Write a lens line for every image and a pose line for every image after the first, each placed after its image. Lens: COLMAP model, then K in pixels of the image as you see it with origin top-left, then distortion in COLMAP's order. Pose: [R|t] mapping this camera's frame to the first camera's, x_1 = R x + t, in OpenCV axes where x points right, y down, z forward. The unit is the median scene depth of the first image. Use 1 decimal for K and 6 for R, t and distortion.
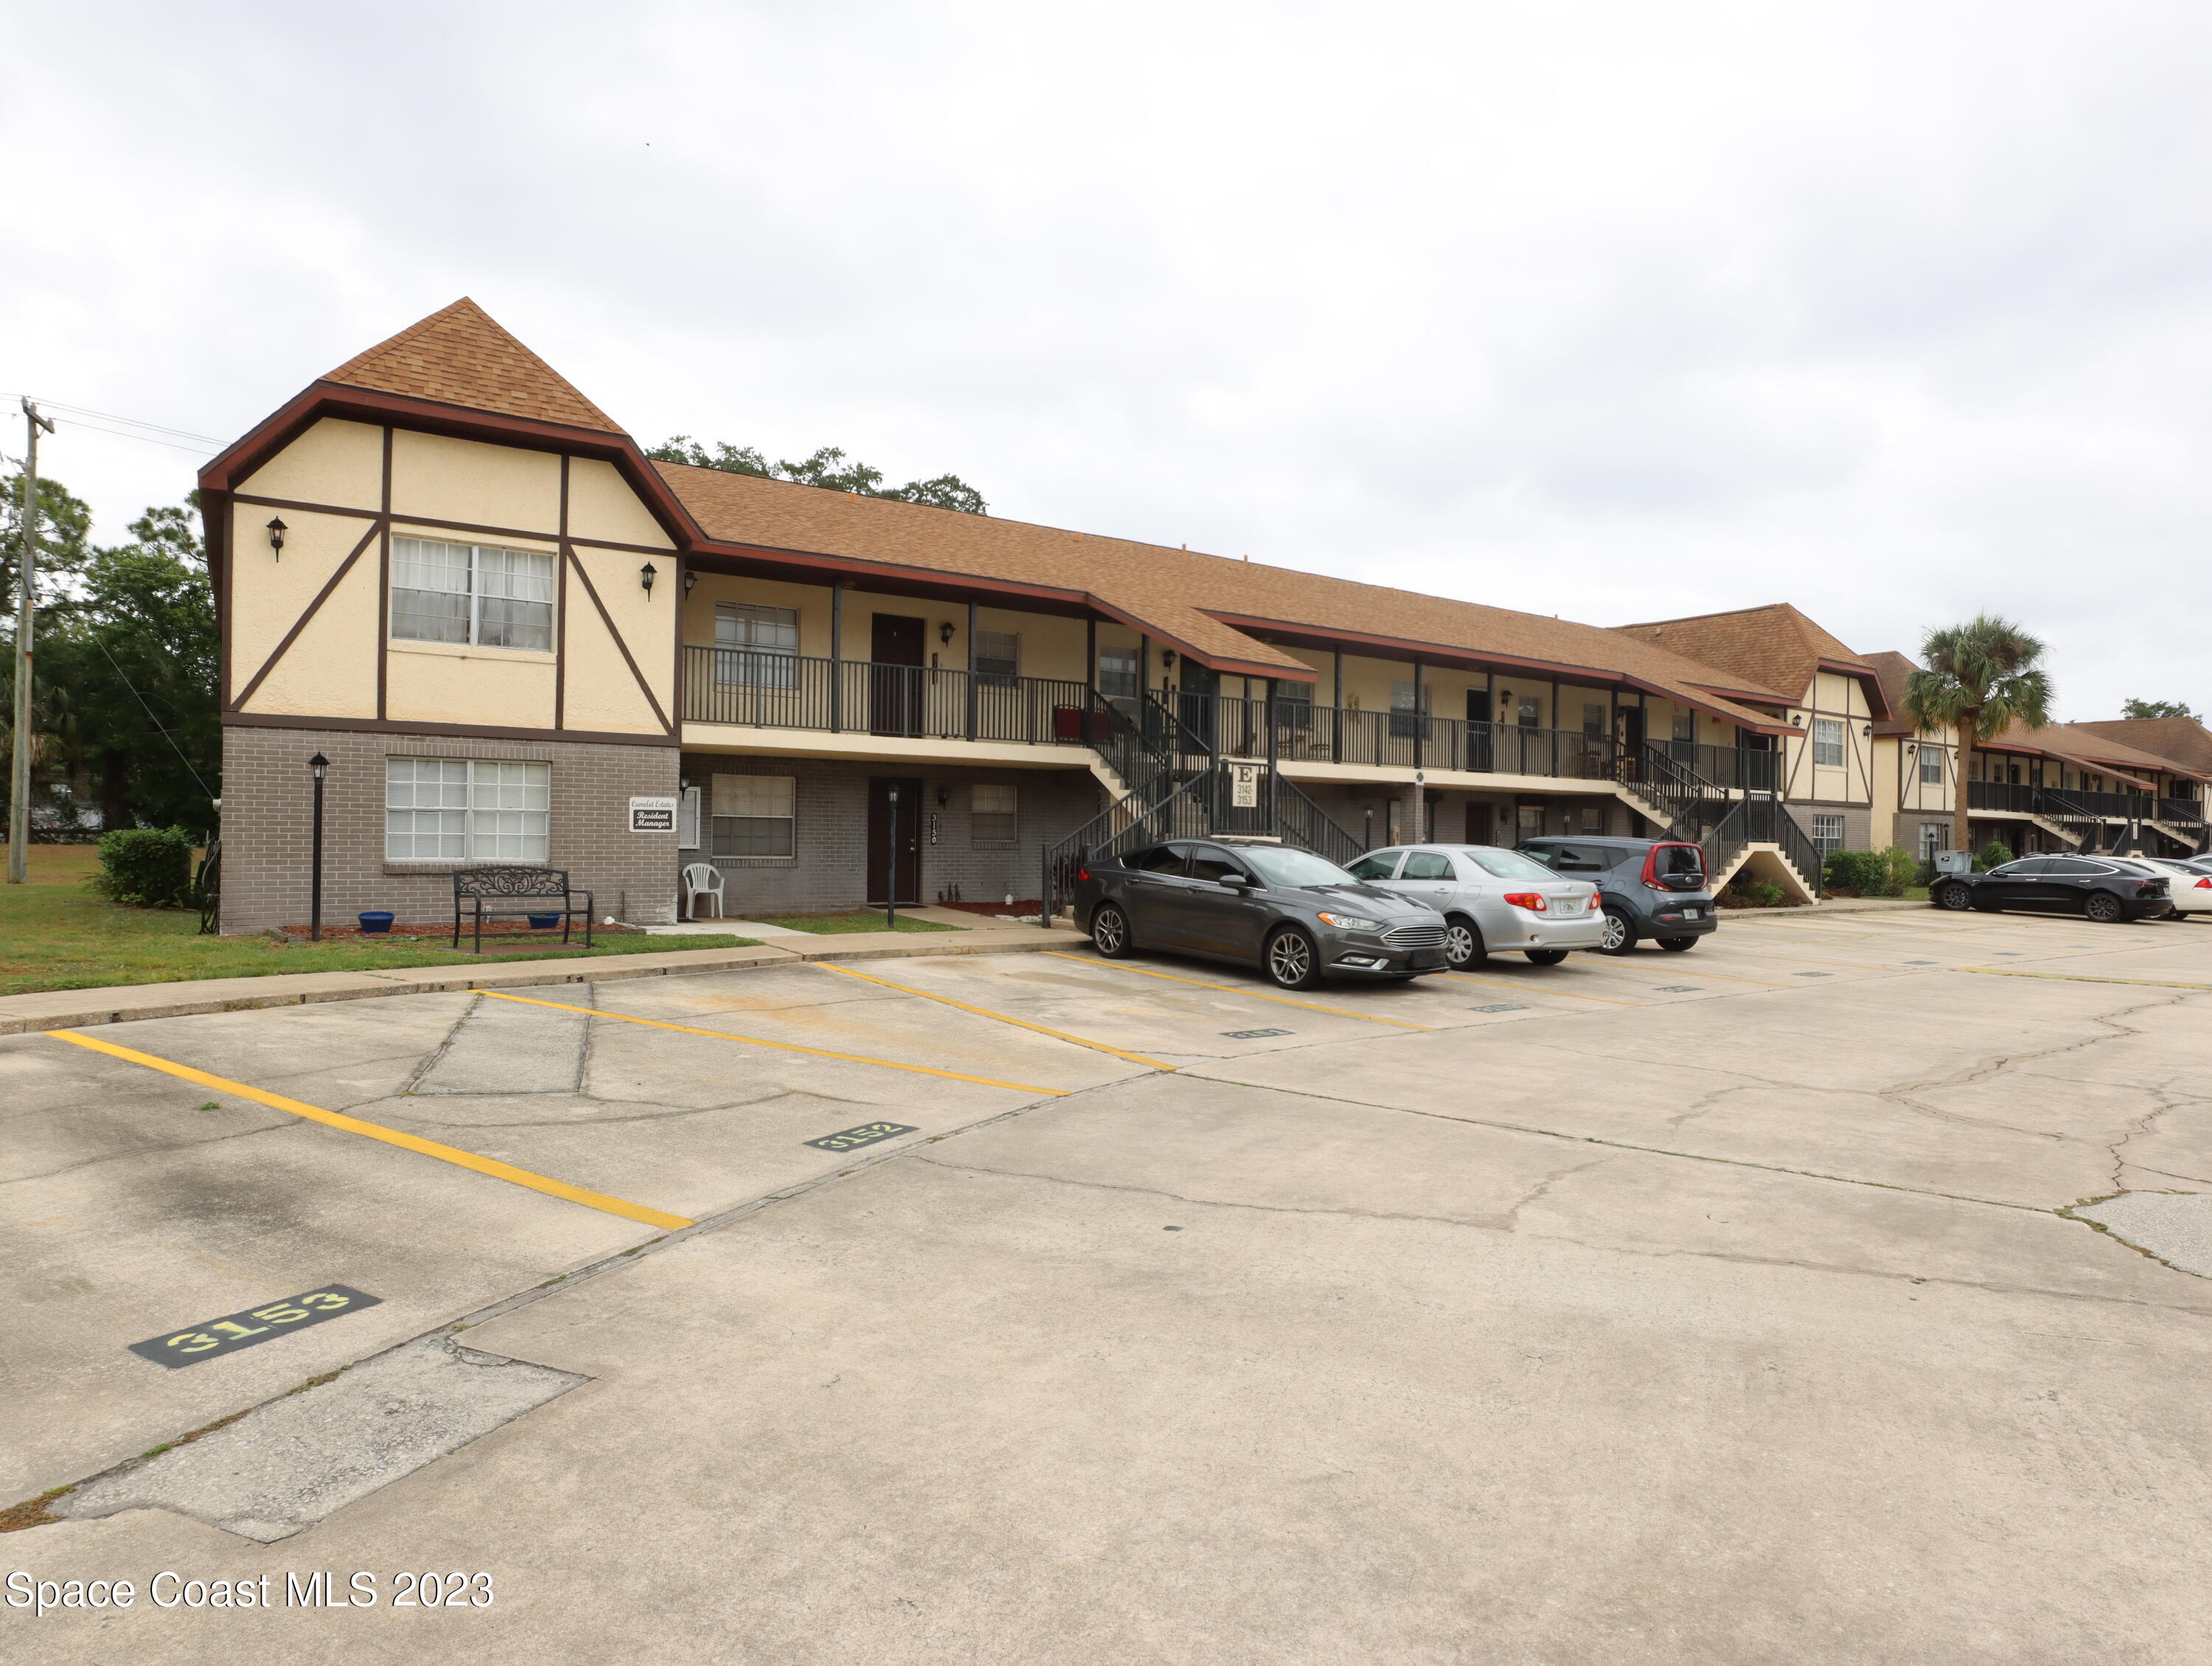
lens RADIAL K [[1260.6, 0, 1096.3], [0, 1260.6, 836.8], [0, 0, 1]] dist [-0.068410, 0.043909]
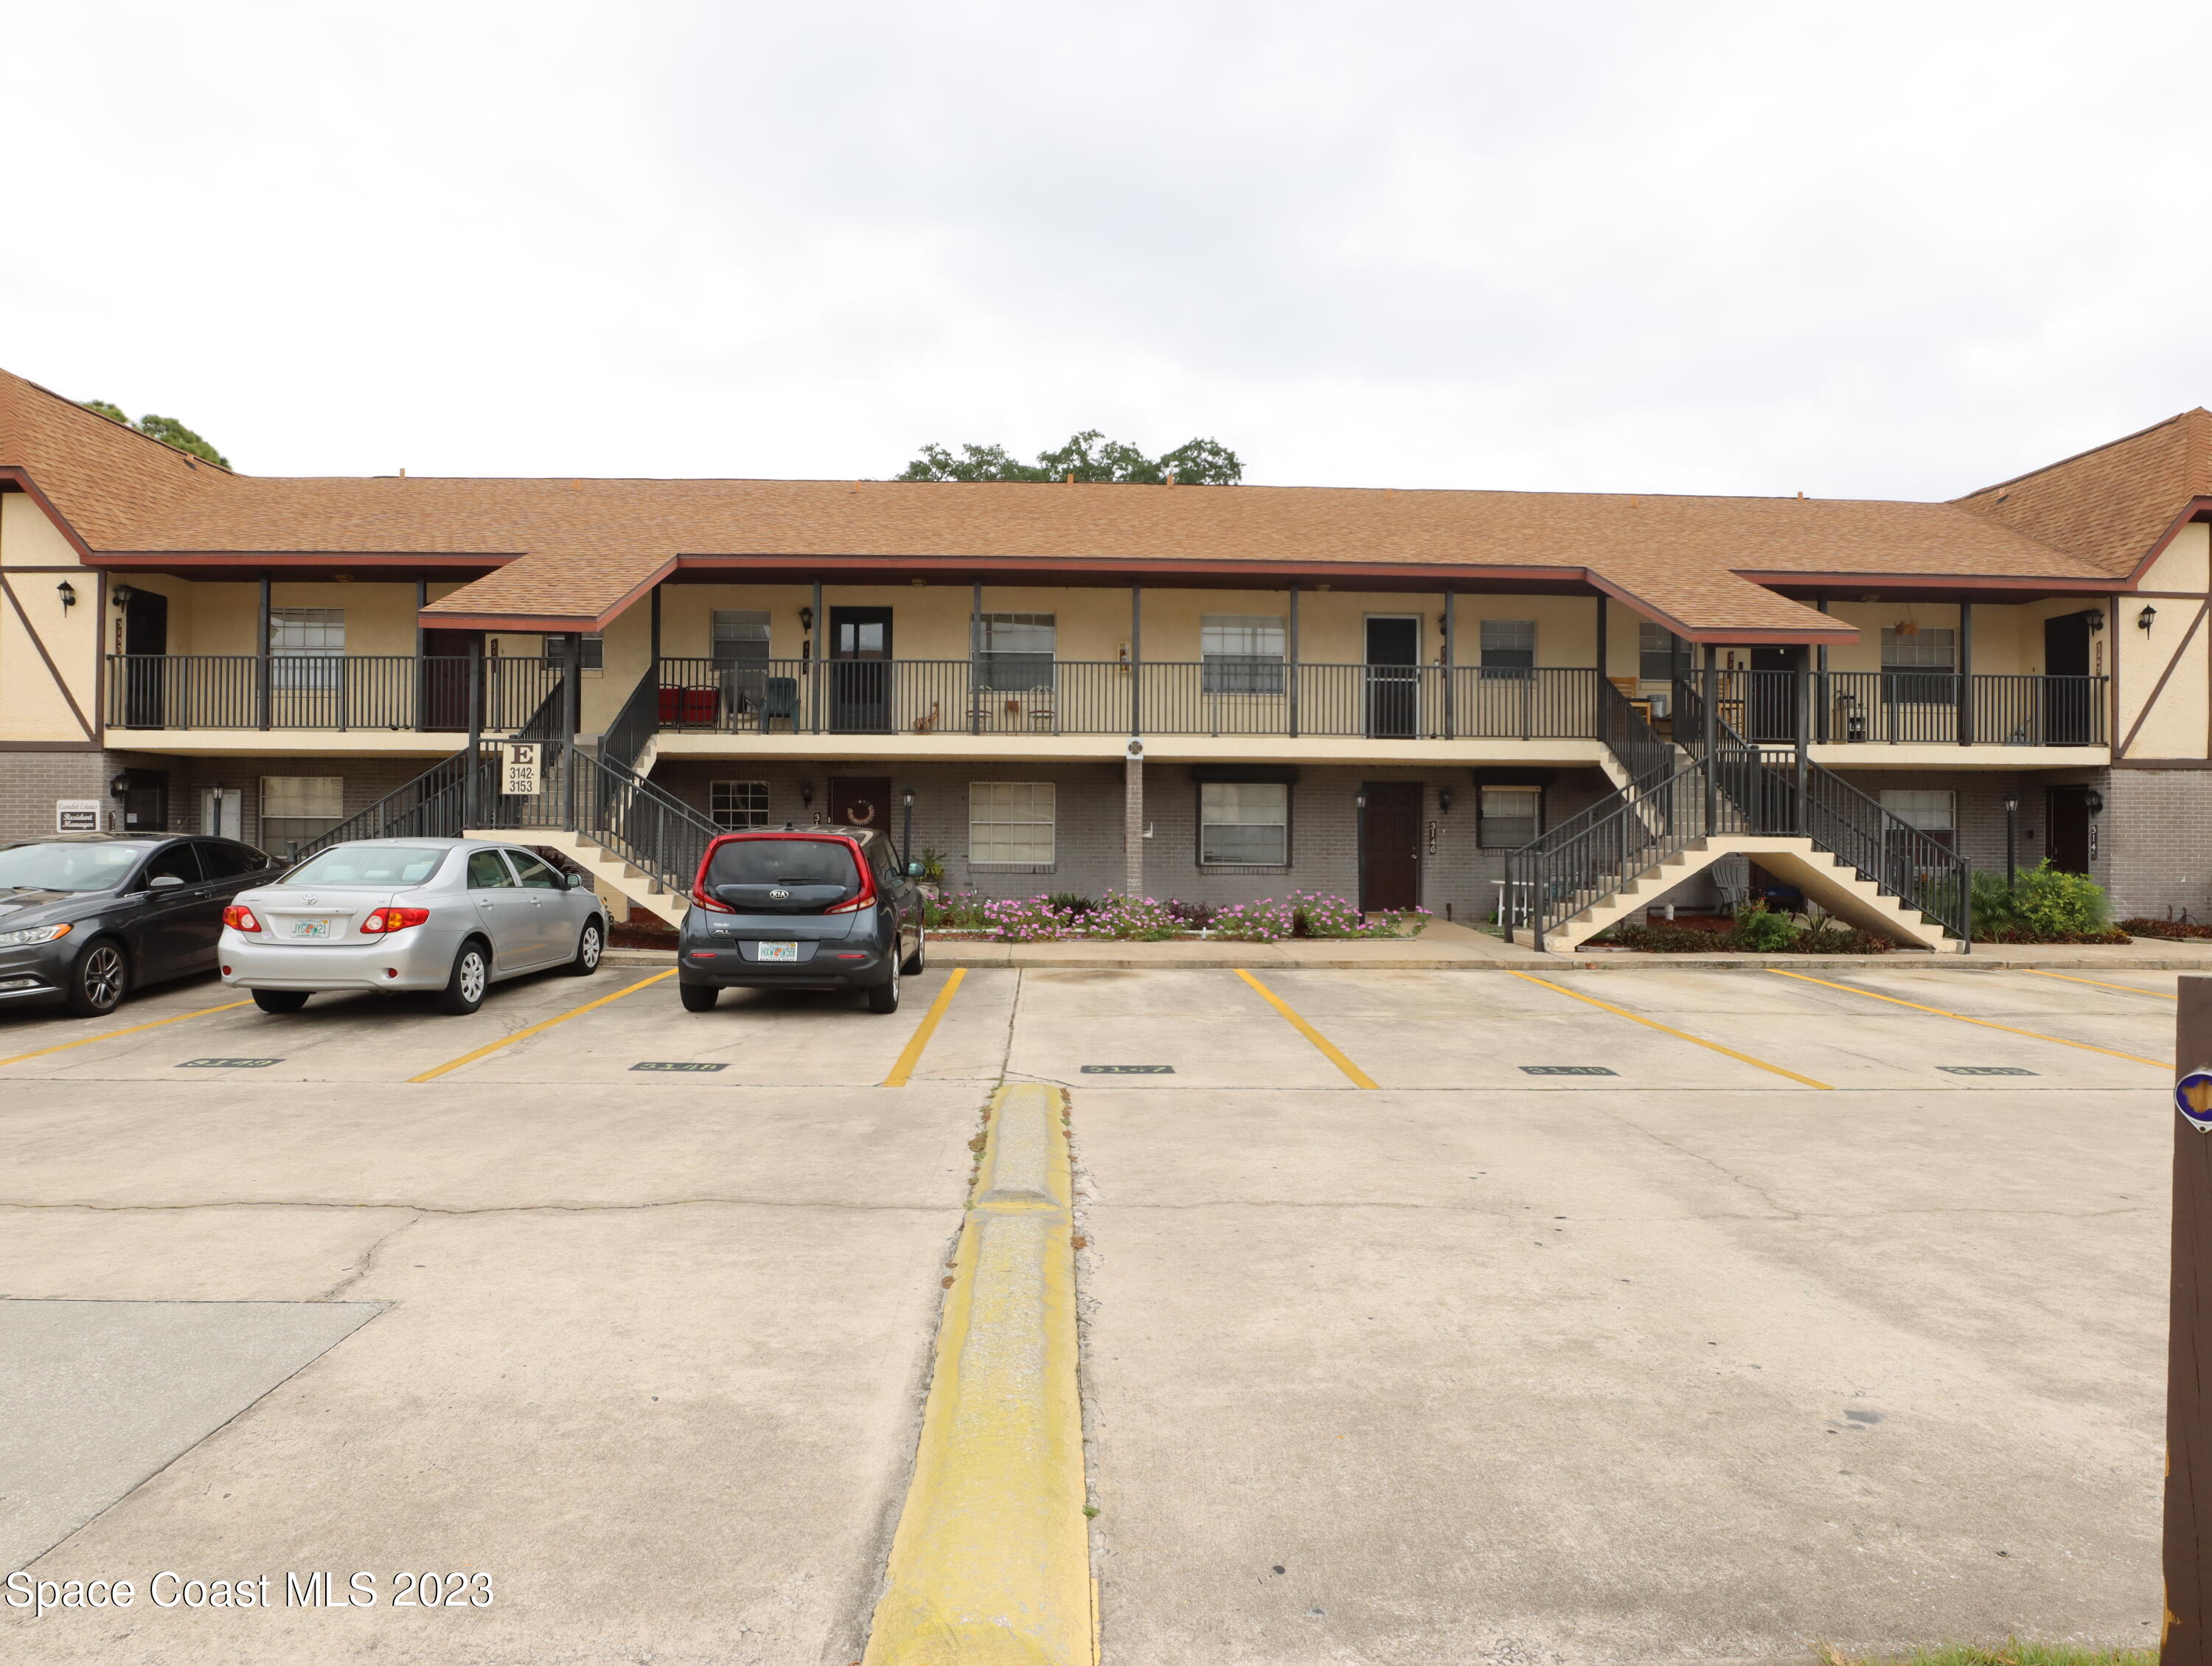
lens RADIAL K [[1219.6, 0, 1097.0], [0, 1219.6, 844.5], [0, 0, 1]] dist [-0.027289, 0.001539]
pose [[0.841794, -0.005800, -0.539768, 0.529918], [0.004829, 0.999983, -0.003214, 0.007929], [0.539778, 0.000099, 0.841808, 0.348047]]
